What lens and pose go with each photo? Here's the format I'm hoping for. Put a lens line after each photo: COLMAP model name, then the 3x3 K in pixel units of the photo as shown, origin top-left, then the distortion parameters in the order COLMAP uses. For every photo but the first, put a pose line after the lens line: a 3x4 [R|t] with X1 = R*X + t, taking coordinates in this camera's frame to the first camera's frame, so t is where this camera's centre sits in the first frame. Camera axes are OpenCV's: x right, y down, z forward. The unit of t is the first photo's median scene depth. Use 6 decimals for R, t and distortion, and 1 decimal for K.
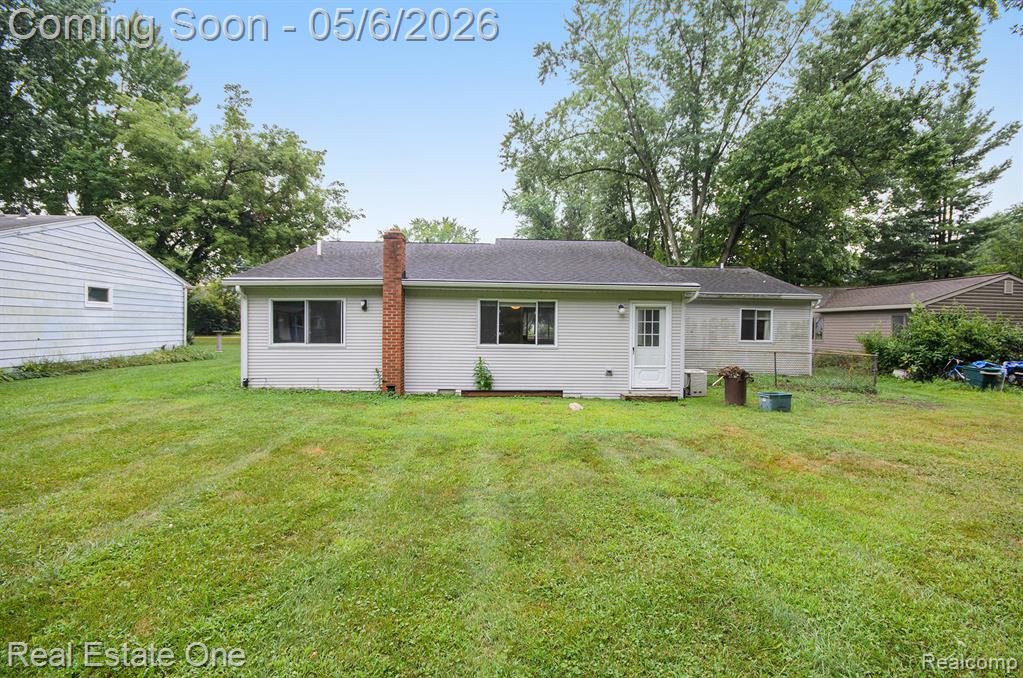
lens RADIAL K [[454.6, 0, 515.2], [0, 454.6, 322.5], [0, 0, 1]] dist [0.009842, -0.015880]
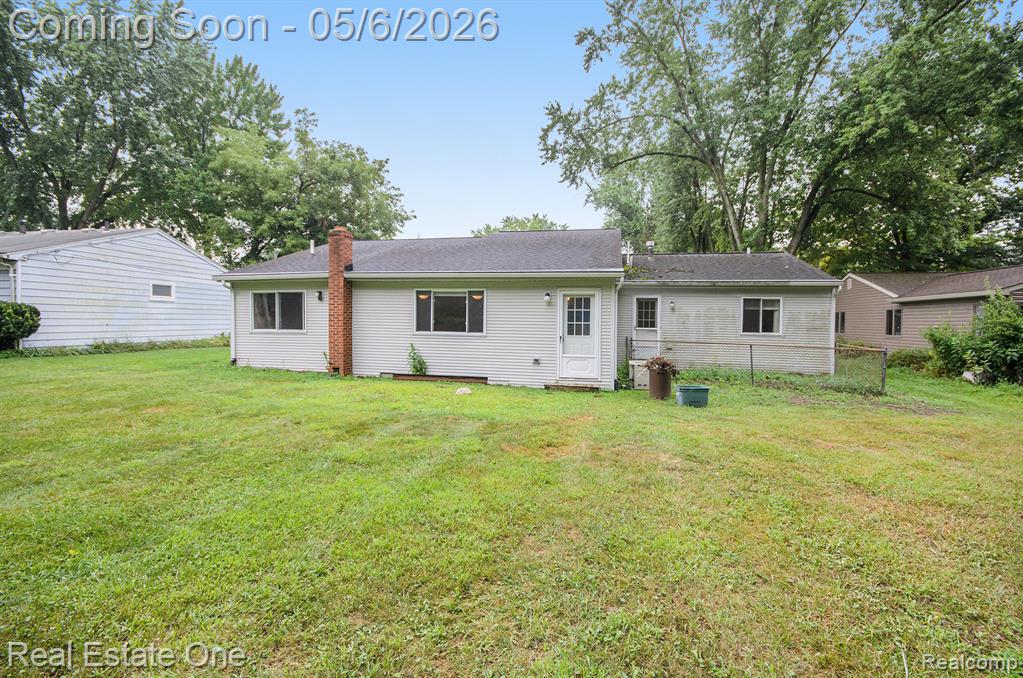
lens RADIAL K [[454.6, 0, 515.2], [0, 454.6, 322.5], [0, 0, 1]] dist [0.009842, -0.015880]
pose [[0.967960, 0.004032, -0.251074, 0.348392], [-0.001901, 0.999960, 0.008731, 0.014413], [0.251099, -0.007974, 0.967929, 0.023574]]
